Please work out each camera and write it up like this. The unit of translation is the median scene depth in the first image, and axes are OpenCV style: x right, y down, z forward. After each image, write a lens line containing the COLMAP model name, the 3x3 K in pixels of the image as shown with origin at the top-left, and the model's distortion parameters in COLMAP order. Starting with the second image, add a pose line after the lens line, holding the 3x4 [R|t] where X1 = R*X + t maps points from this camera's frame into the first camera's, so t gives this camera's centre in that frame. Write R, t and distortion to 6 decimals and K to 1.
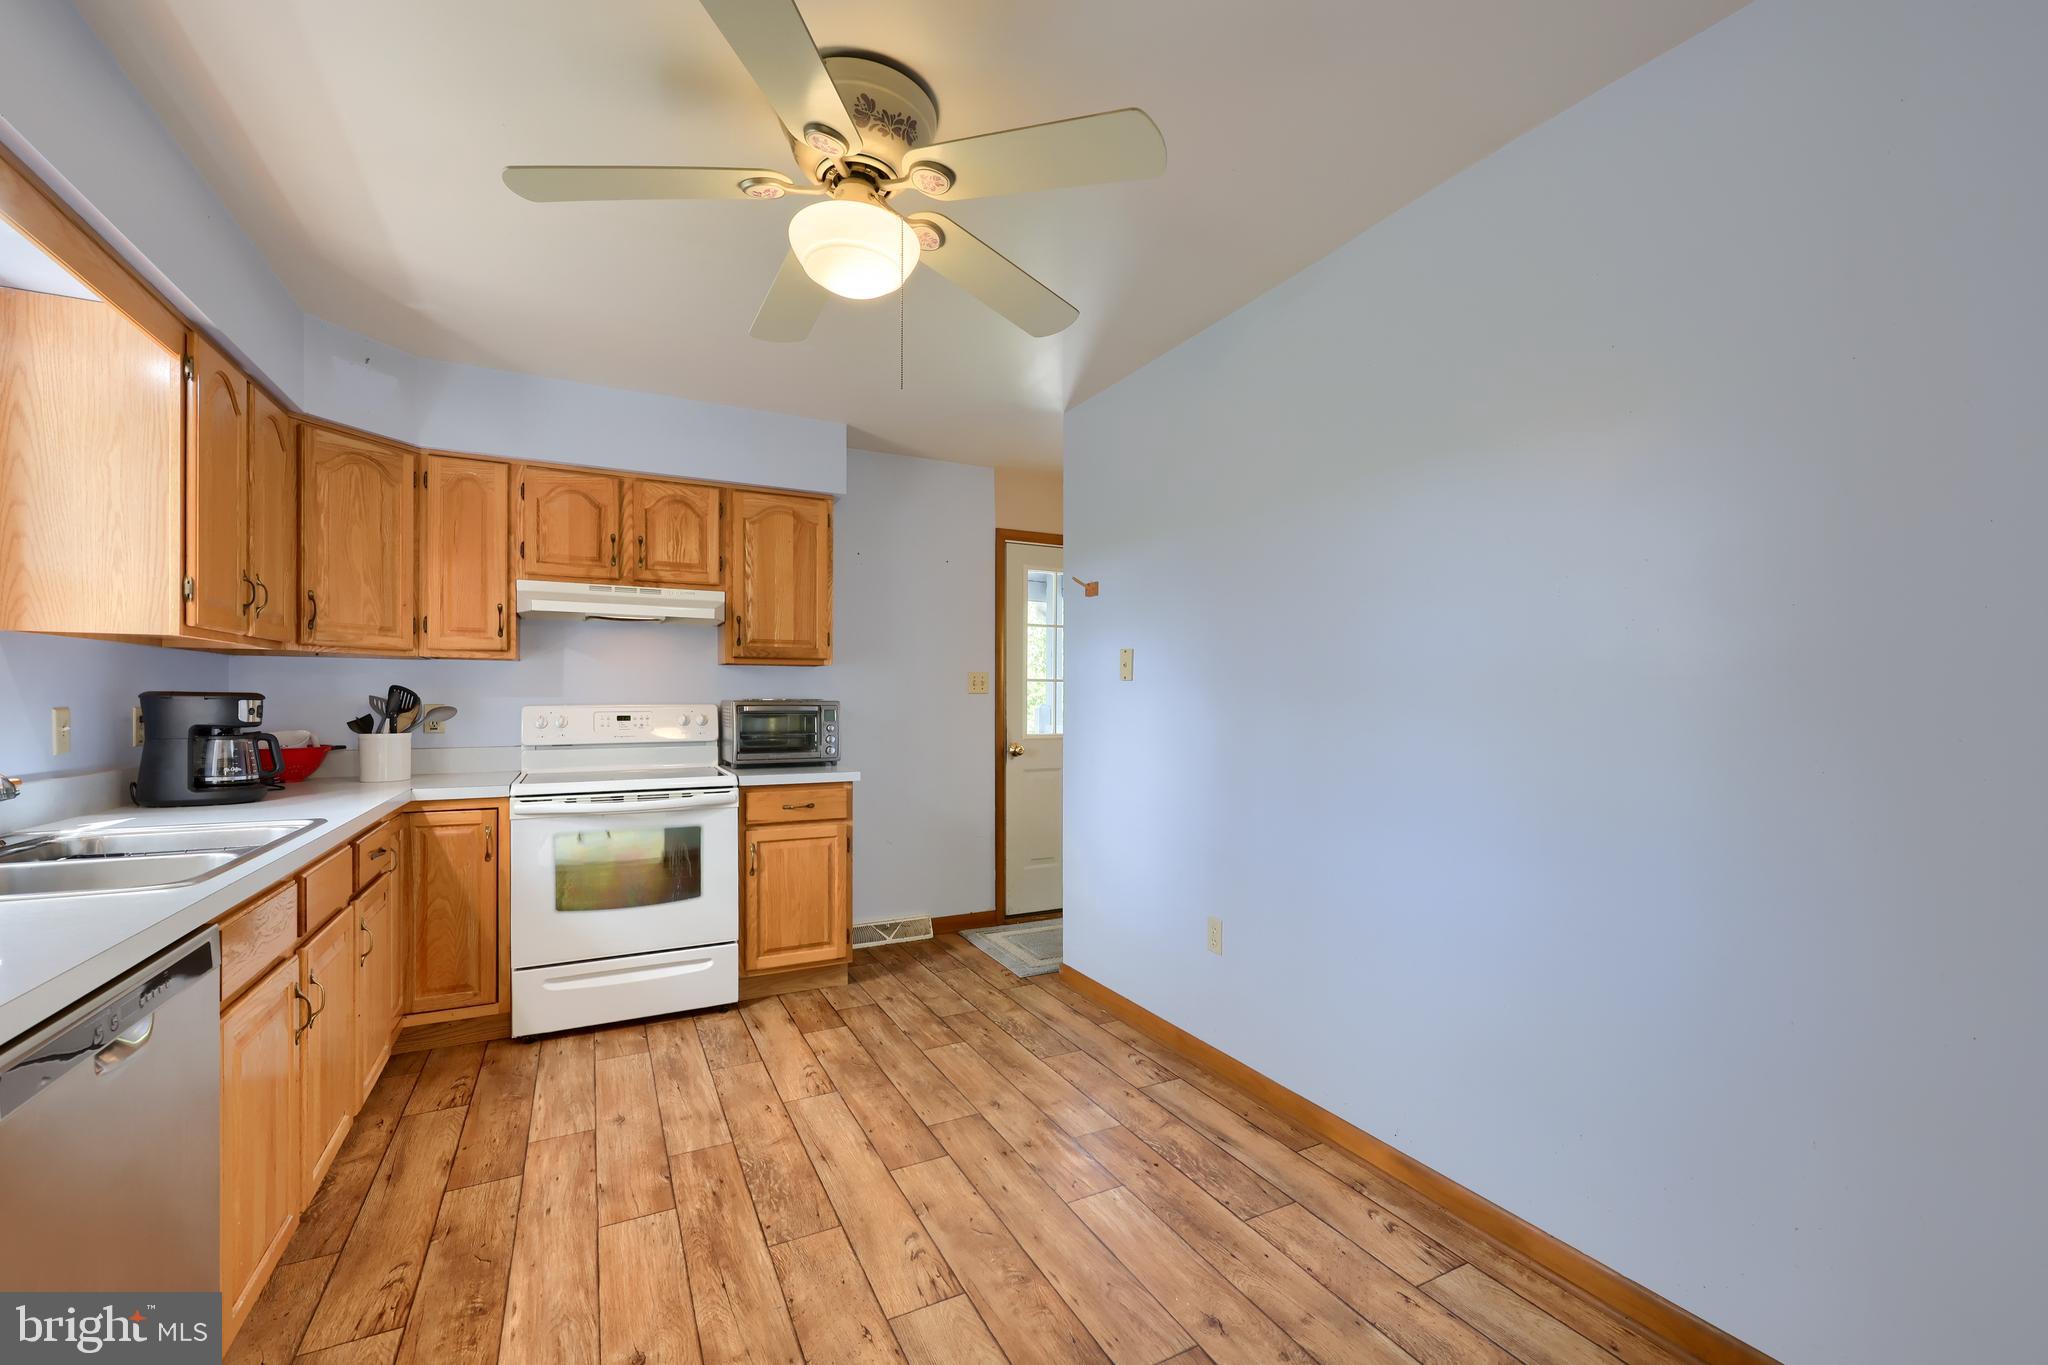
lens RADIAL K [[836.7, 0, 1025.8], [0, 836.7, 702.7], [0, 0, 1]] dist [0.000084, -0.000011]
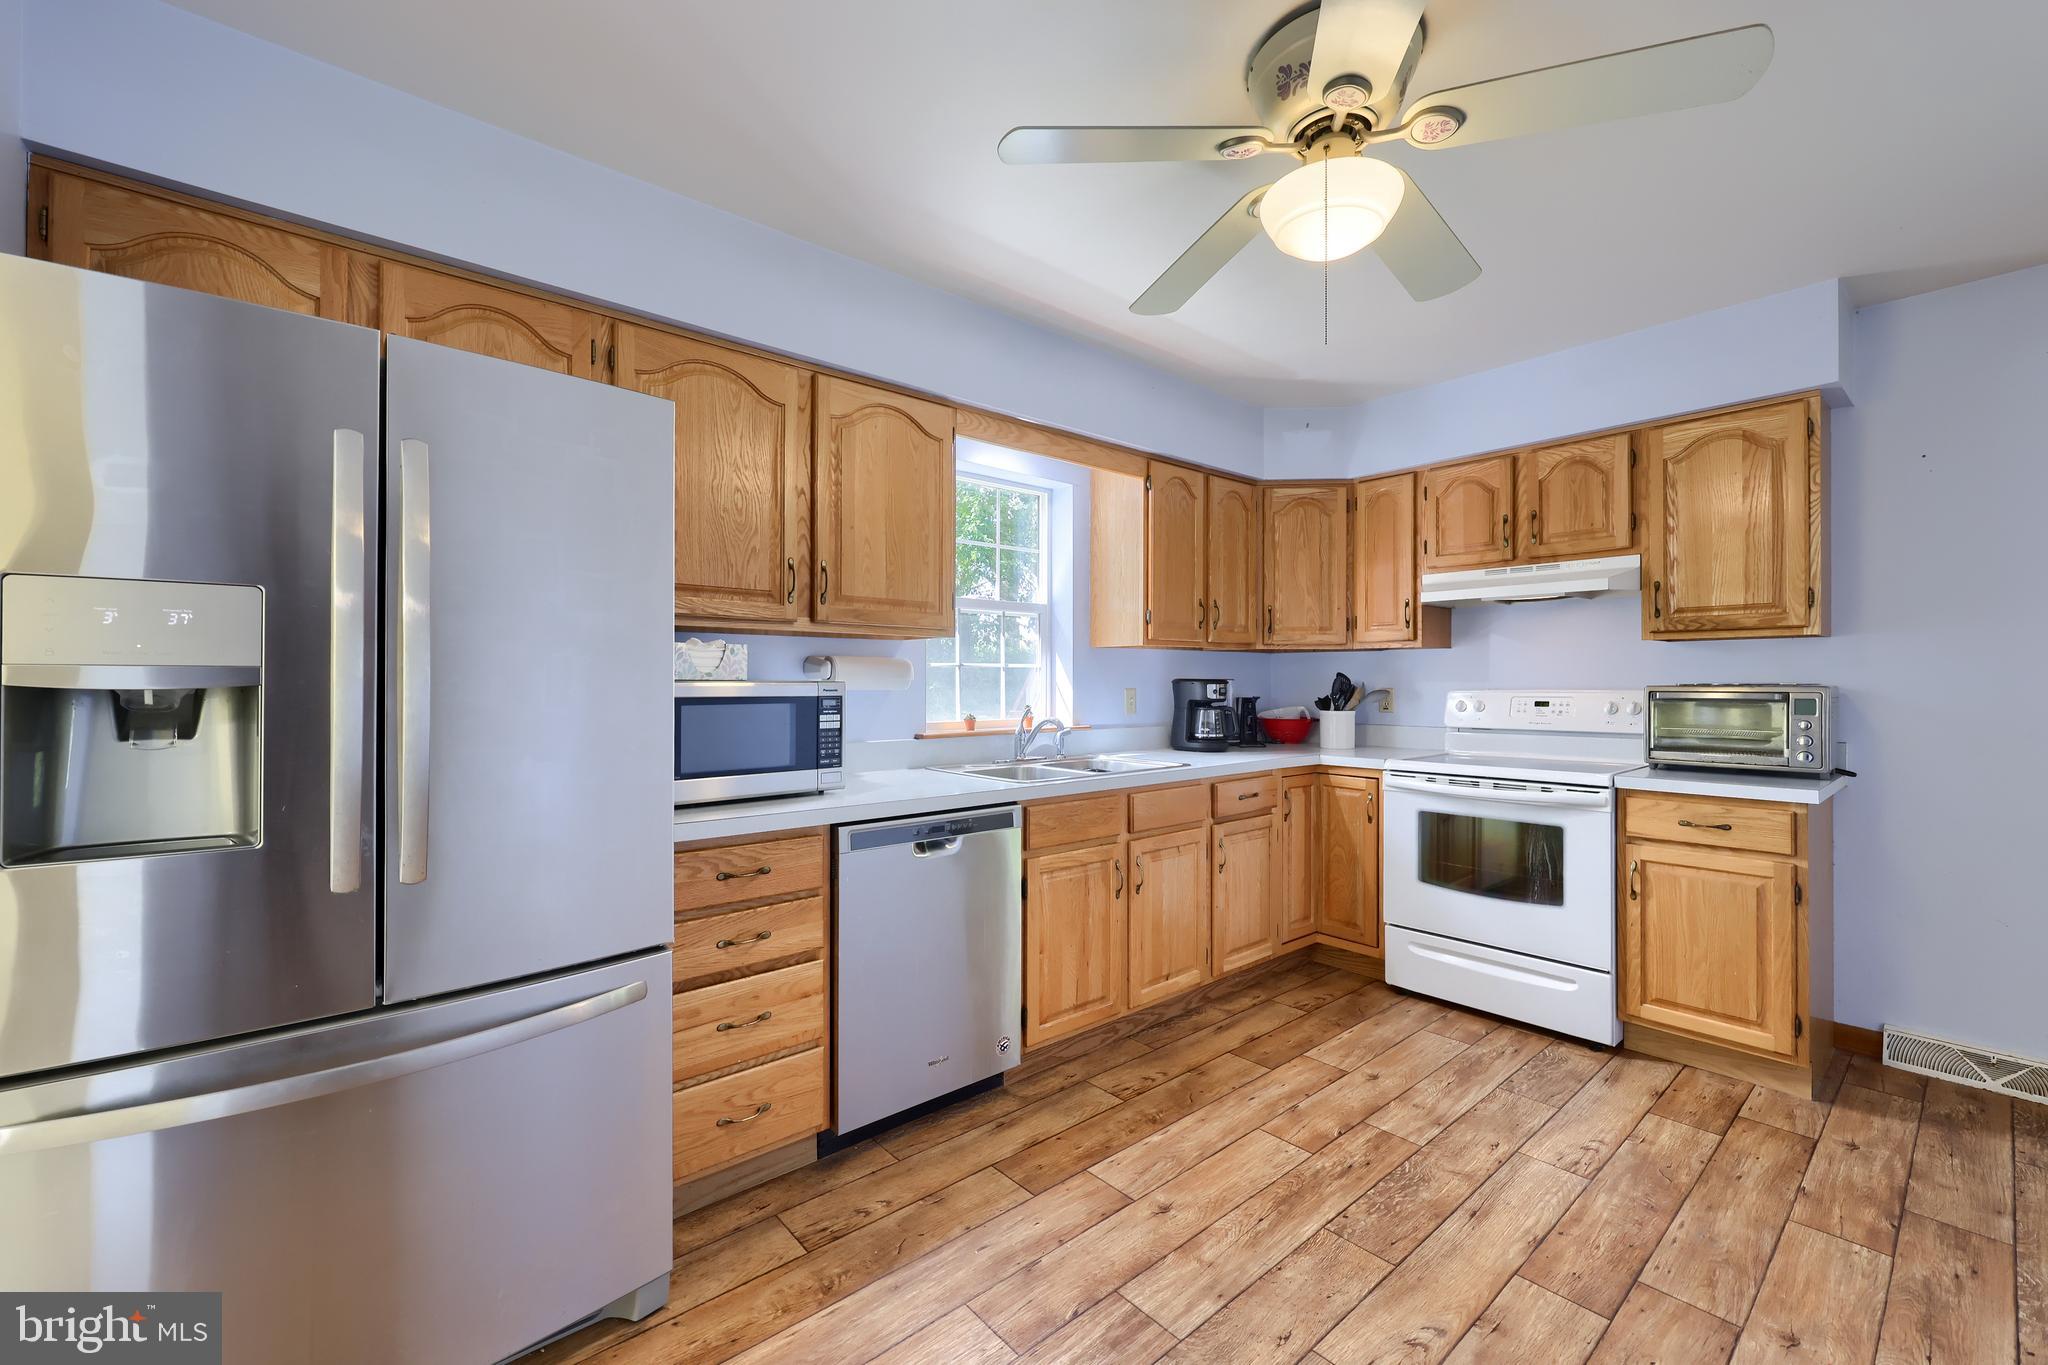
lens RADIAL K [[834.5, 0, 1024.0], [0, 834.5, 682.5], [0, 0, 1]] dist [0.000738, 0.000170]
pose [[0.229239, -0.001455, -0.973369, 0.340113], [-0.004221, 0.999988, -0.002489, -0.000968], [0.973361, 0.004680, 0.229230, 0.240215]]
